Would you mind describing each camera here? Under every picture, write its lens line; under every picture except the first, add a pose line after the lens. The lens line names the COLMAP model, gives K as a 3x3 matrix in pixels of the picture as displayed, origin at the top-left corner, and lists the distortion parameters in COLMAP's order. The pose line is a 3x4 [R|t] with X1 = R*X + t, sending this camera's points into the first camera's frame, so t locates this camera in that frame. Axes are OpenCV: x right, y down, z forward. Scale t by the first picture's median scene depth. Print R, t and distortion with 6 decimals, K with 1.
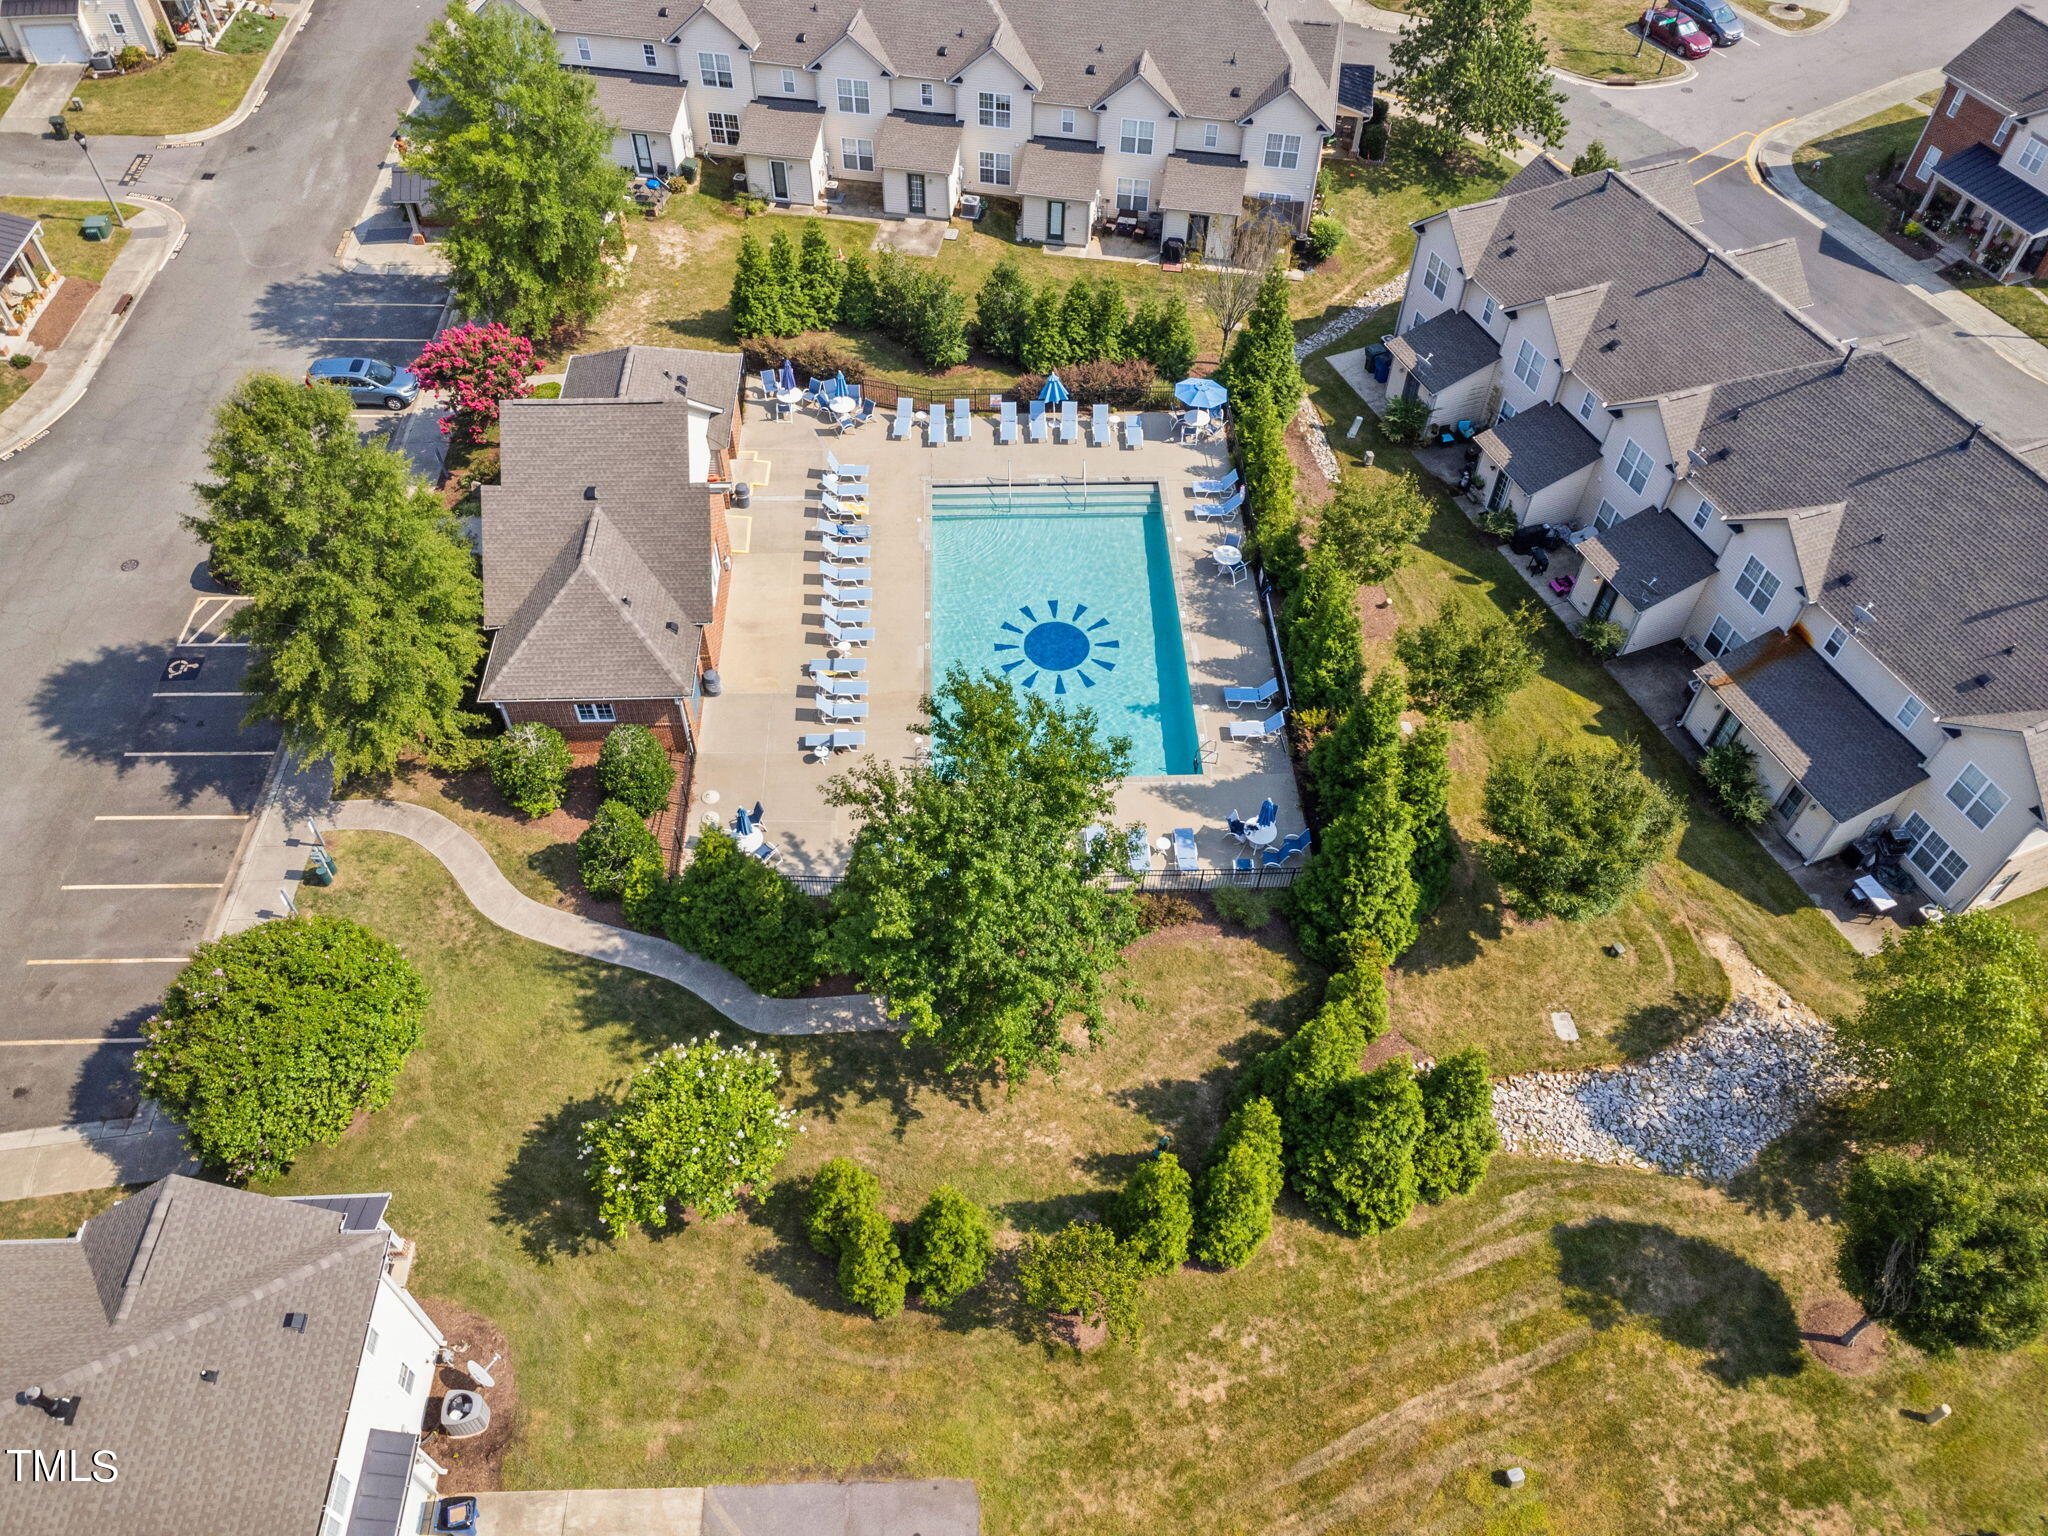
lens RADIAL K [[1465.9, 0, 1022.4], [0, 1465.9, 761.5], [0, 0, 1]] dist [0.002842, -0.009648]
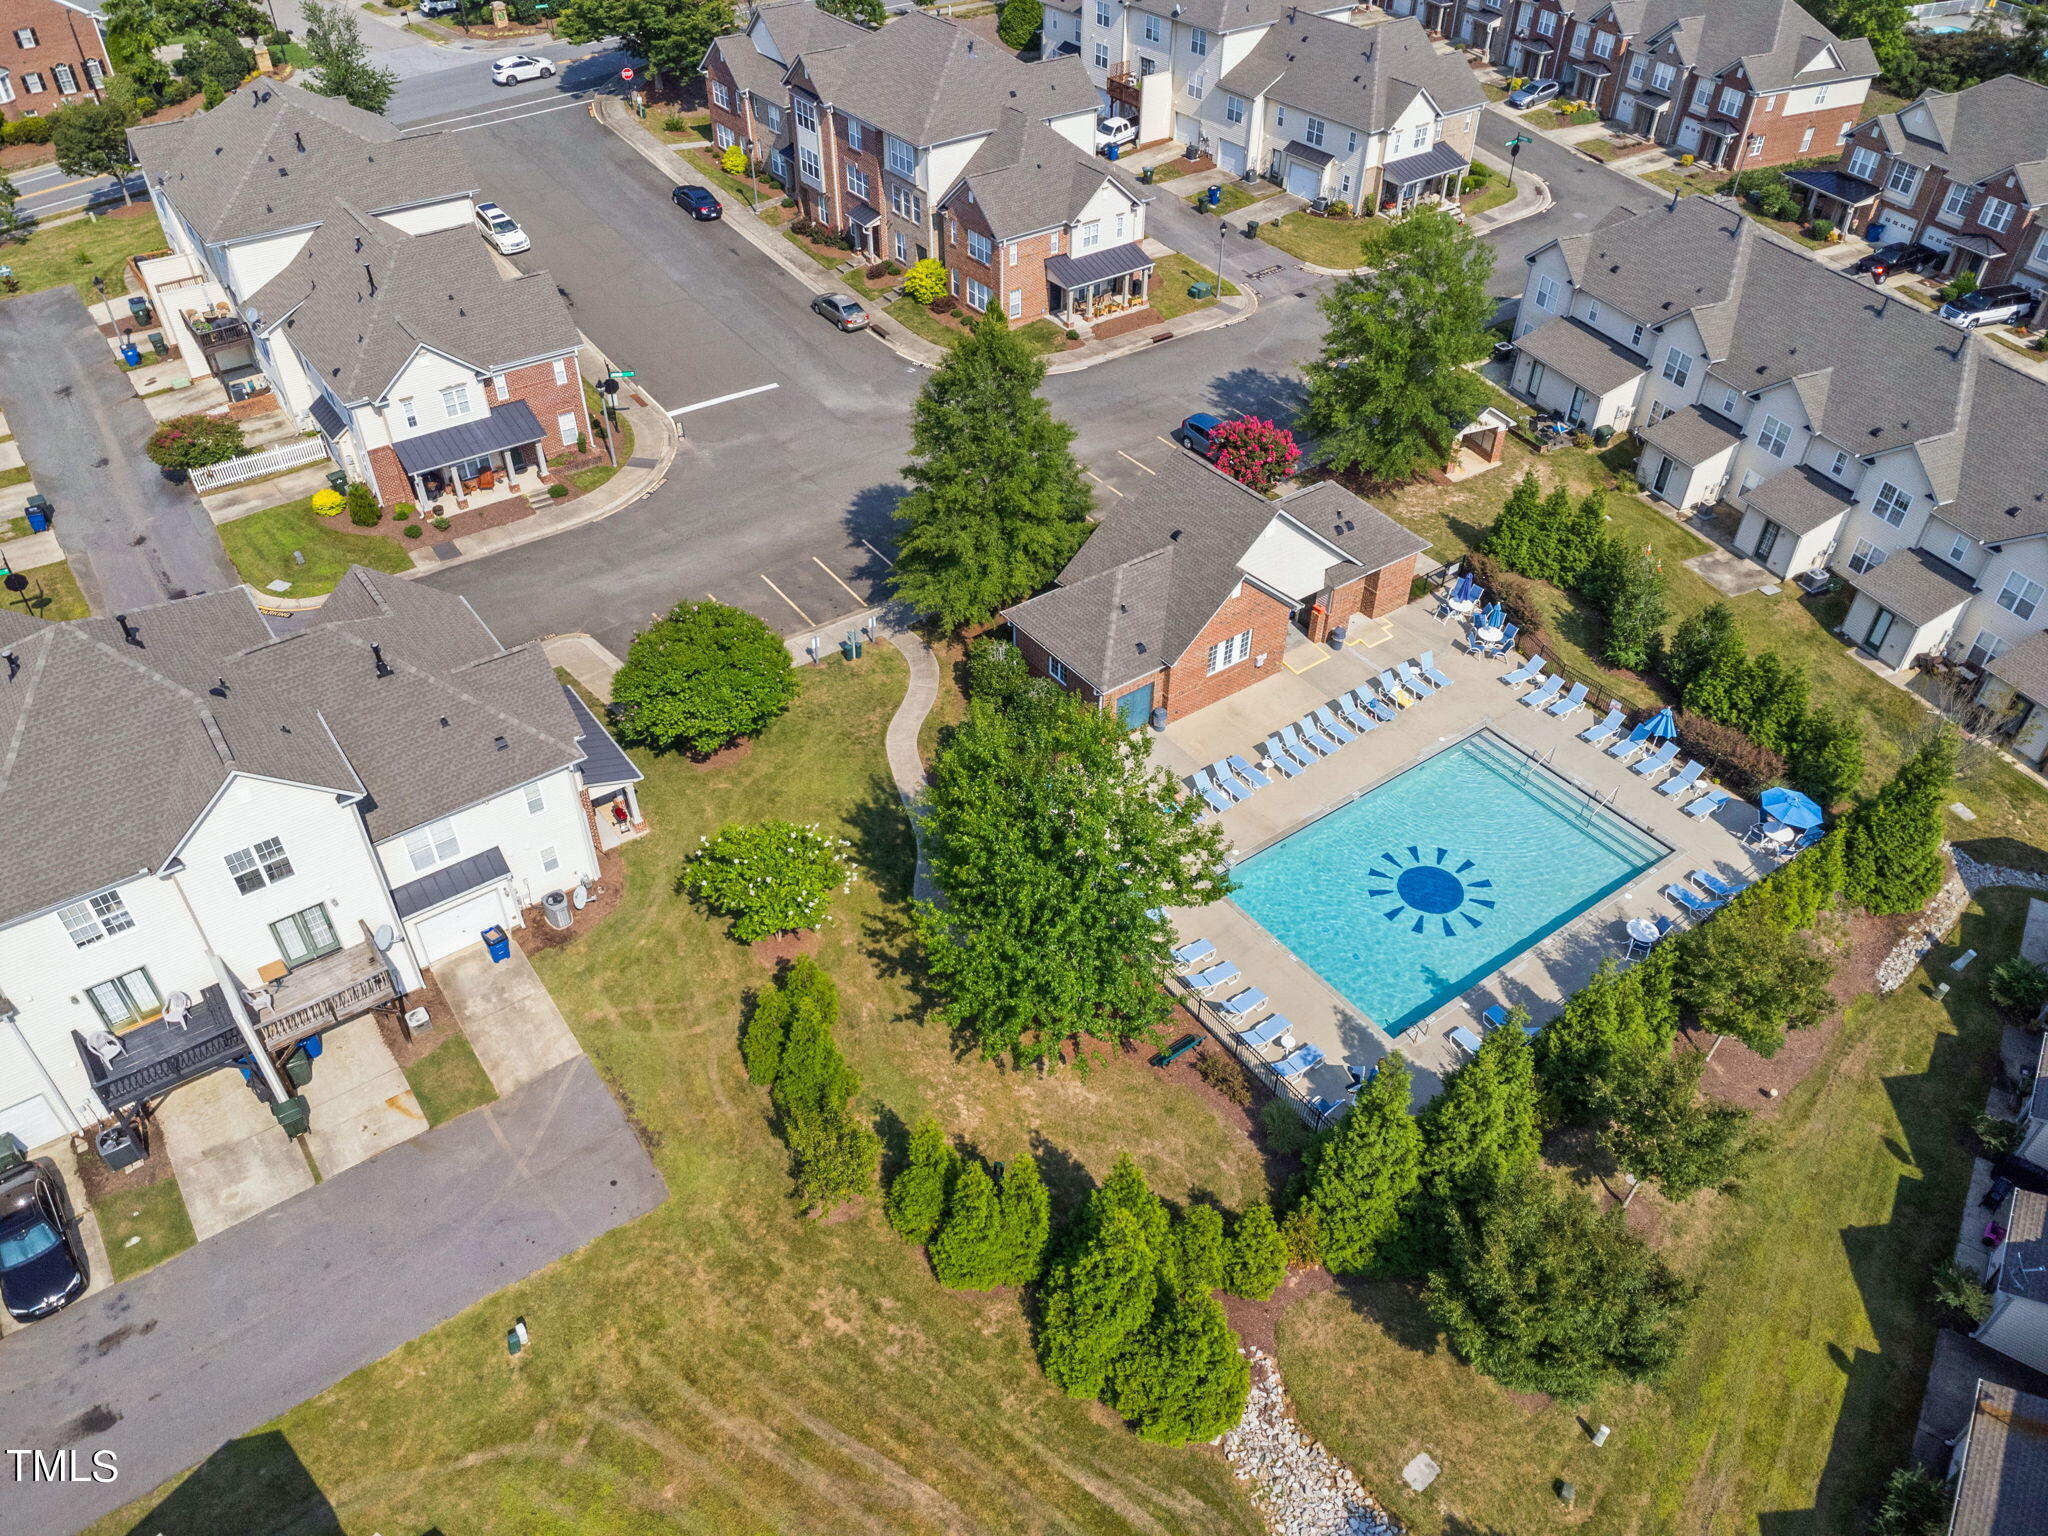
lens RADIAL K [[1465.9, 0, 1014.4], [0, 1465.9, 768.9], [0, 0, 1]] dist [0.002842, -0.009648]
pose [[0.555990, 0.533951, -0.637003, 0.400847], [-0.637805, 0.765497, 0.084968, -0.039998], [0.532992, 0.359042, 0.766165, 0.046166]]
